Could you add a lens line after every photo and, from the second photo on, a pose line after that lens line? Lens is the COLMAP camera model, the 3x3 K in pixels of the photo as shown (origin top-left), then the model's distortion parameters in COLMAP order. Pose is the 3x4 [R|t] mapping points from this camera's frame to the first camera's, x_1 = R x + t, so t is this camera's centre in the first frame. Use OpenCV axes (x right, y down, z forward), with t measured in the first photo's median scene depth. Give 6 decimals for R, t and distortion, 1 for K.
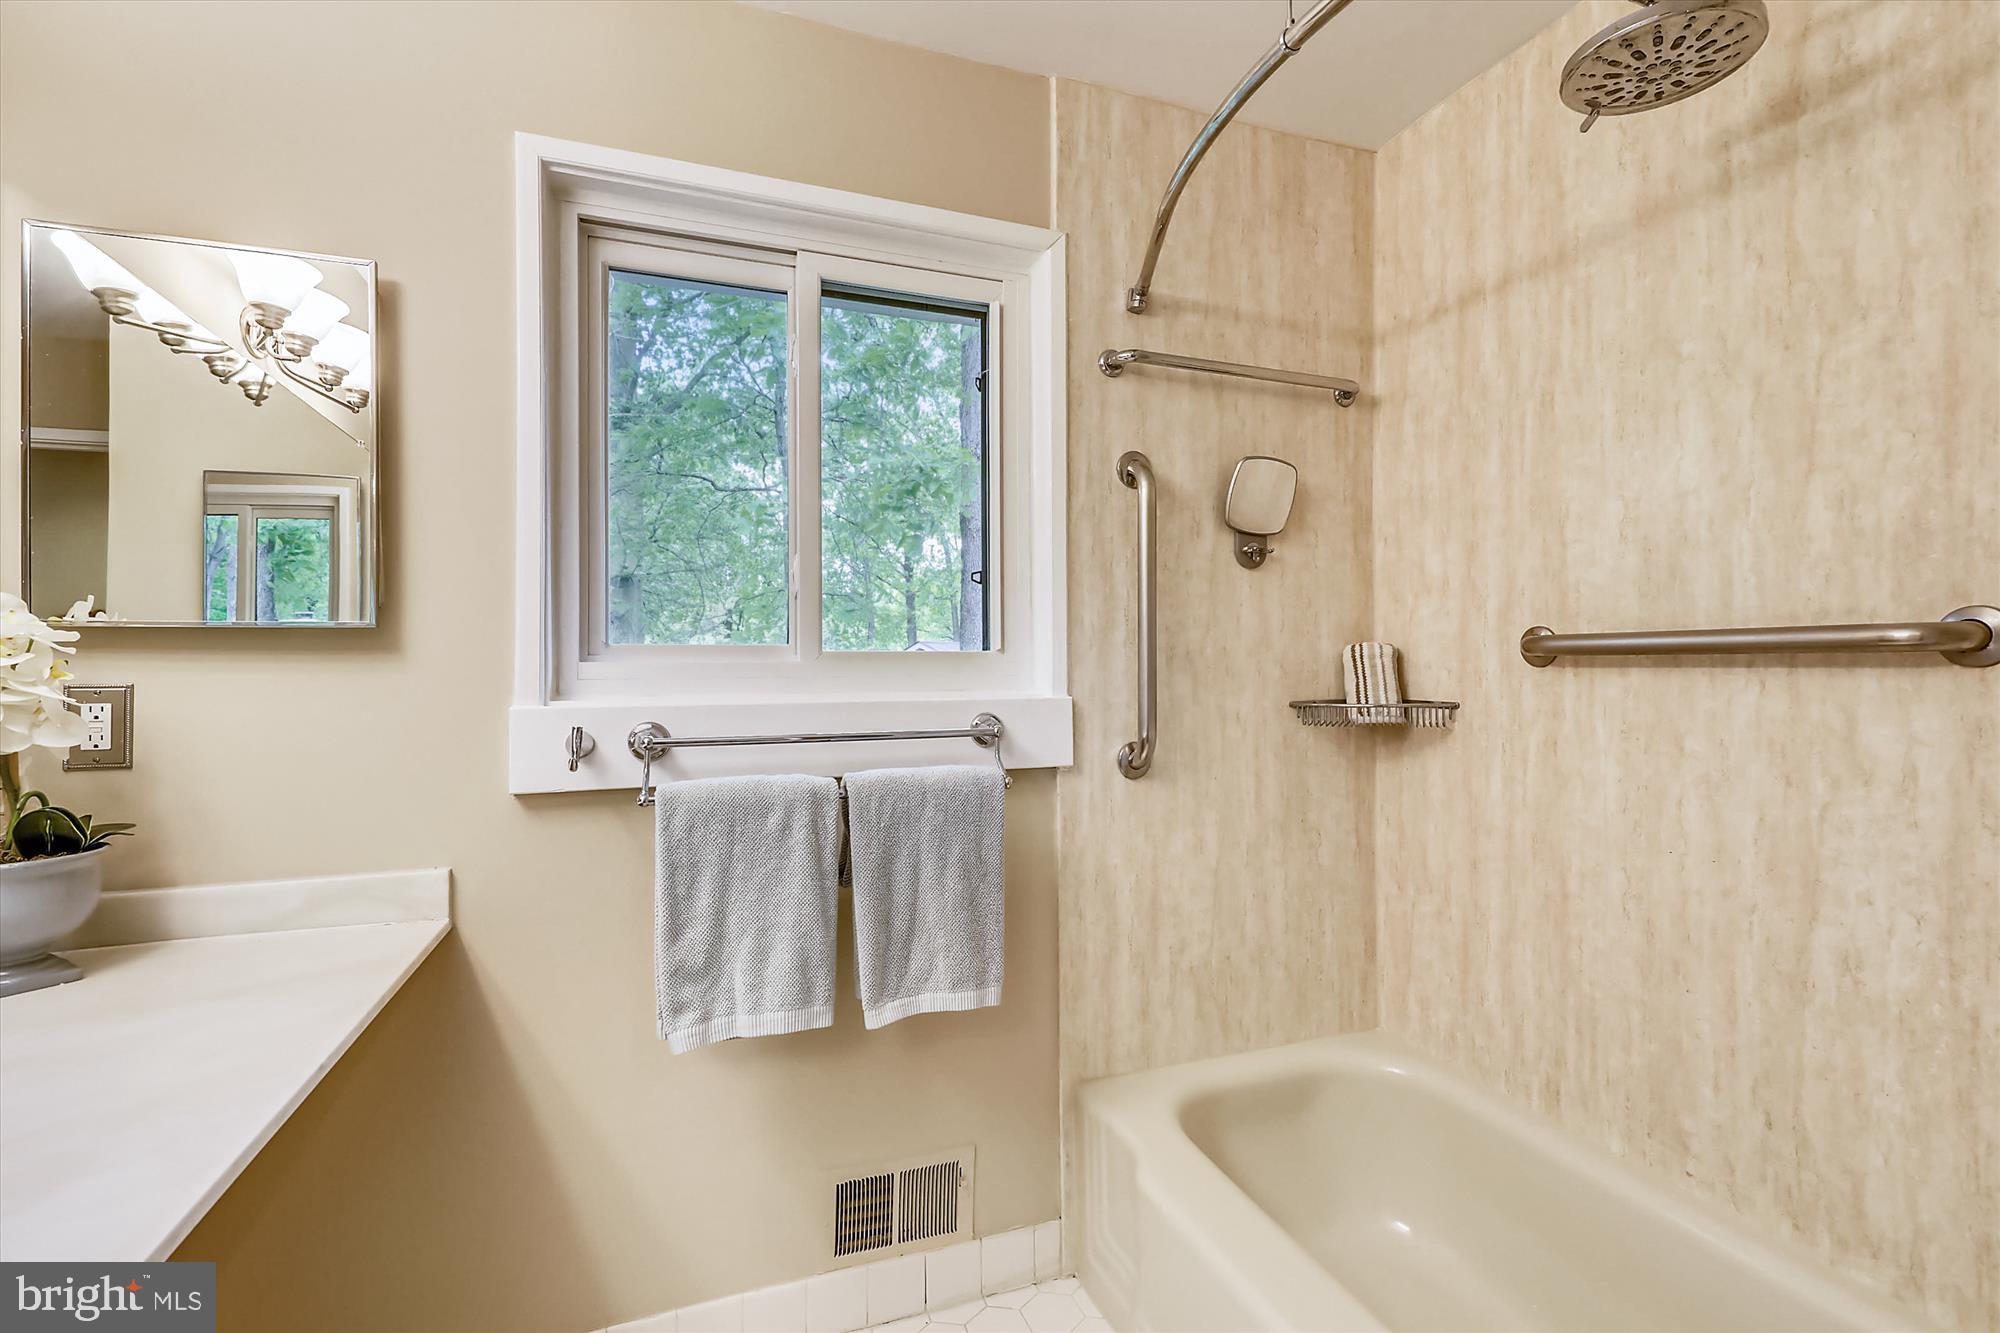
lens RADIAL K [[909.4, 0, 1003.7], [0, 909.4, 657.7], [0, 0, 1]] dist [0.013808, -0.004488]
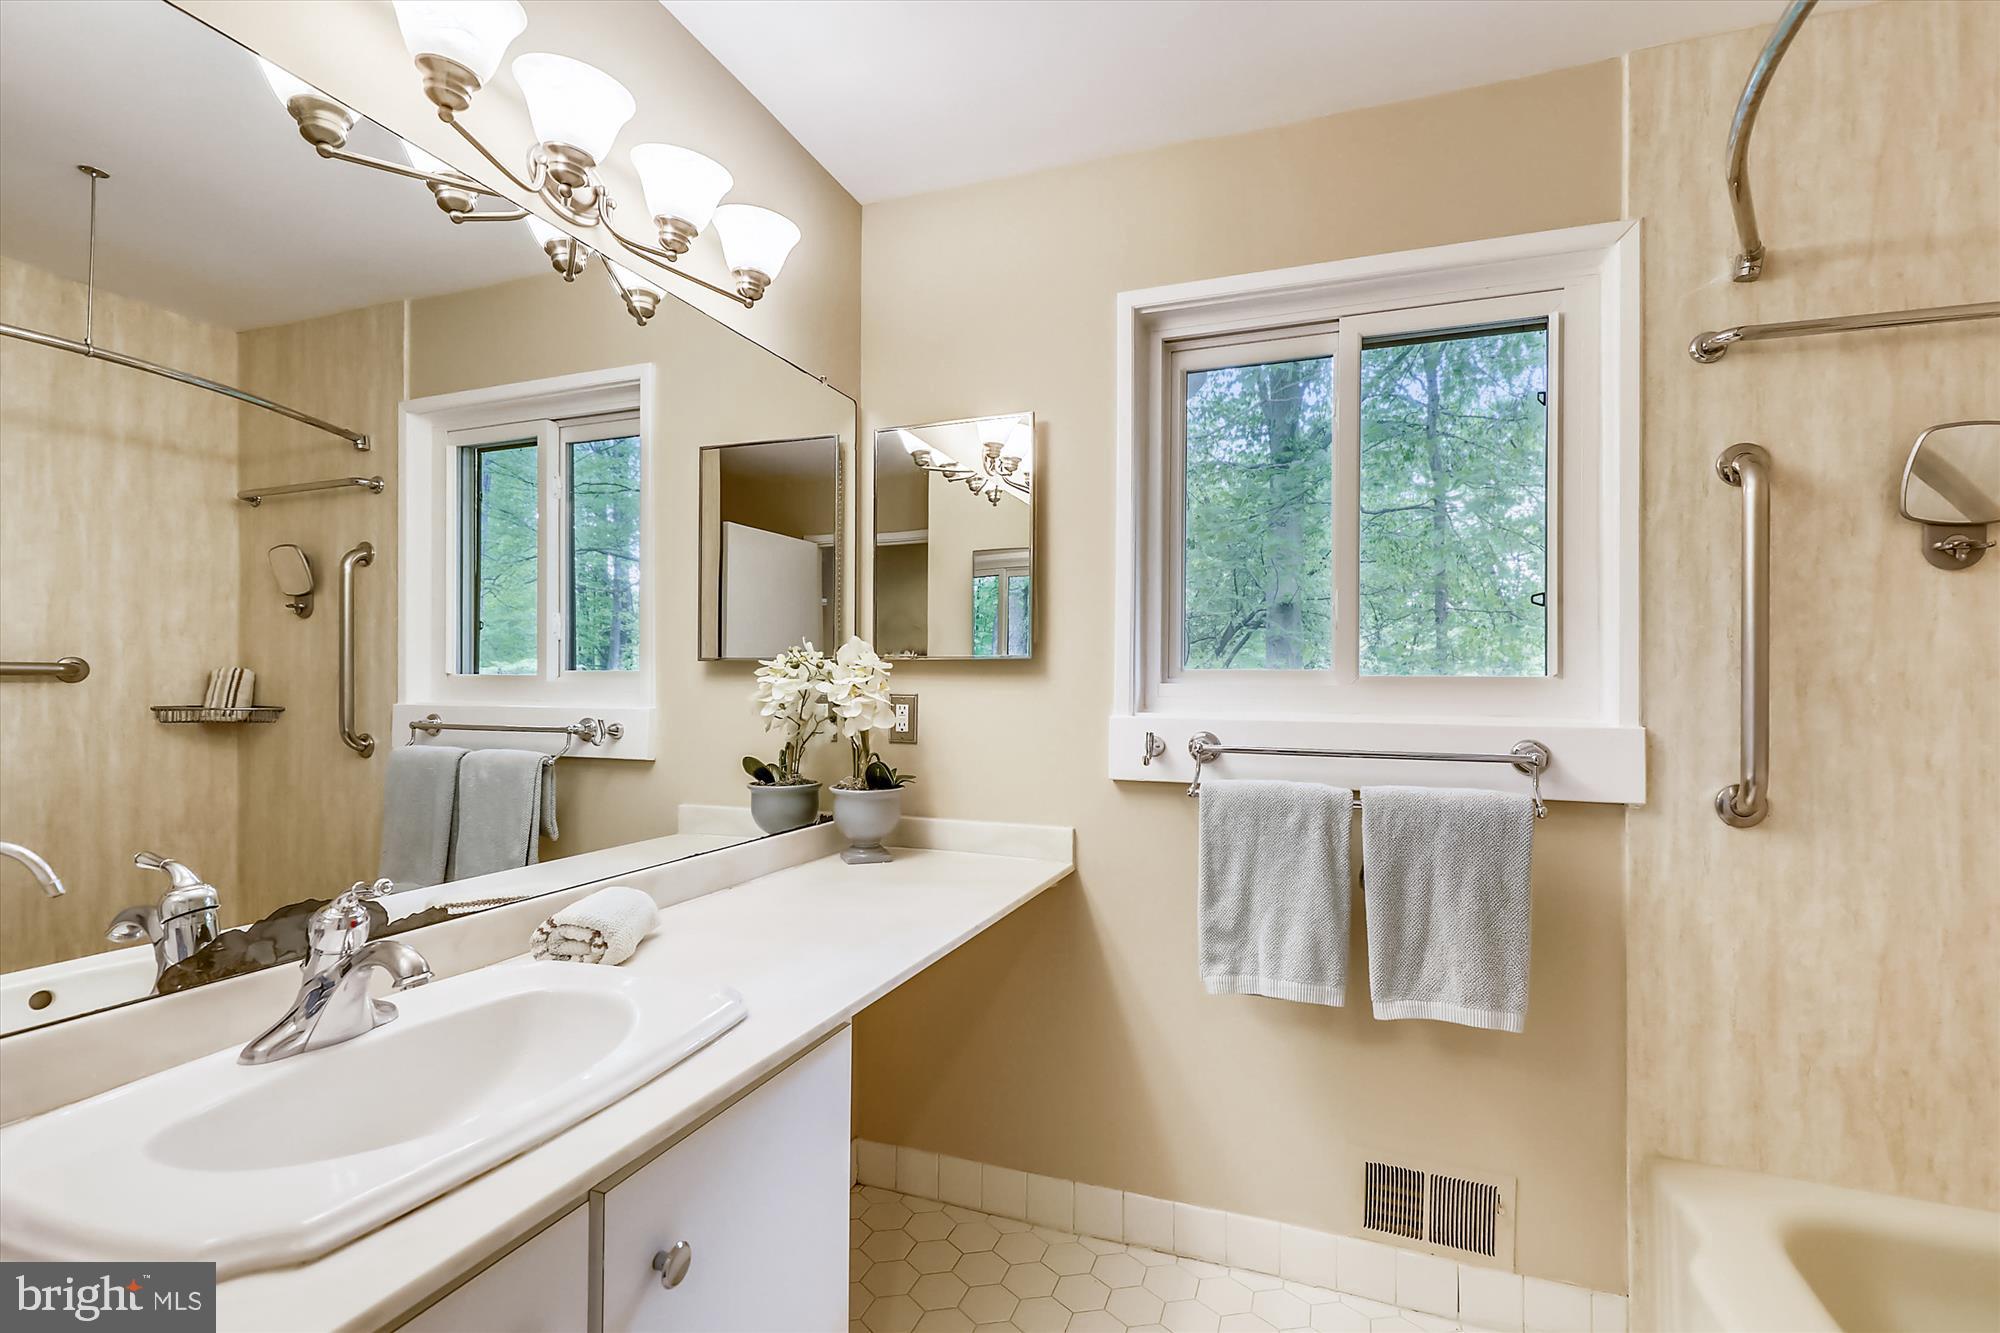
lens RADIAL K [[909.4, 0, 997.7], [0, 909.4, 673.9], [0, 0, 1]] dist [0.013808, -0.004488]
pose [[0.747647, 0.005414, -0.664074, 0.198123], [-0.006624, 0.999978, 0.000695, -0.006947], [0.664063, 0.003880, 0.747667, -0.109113]]
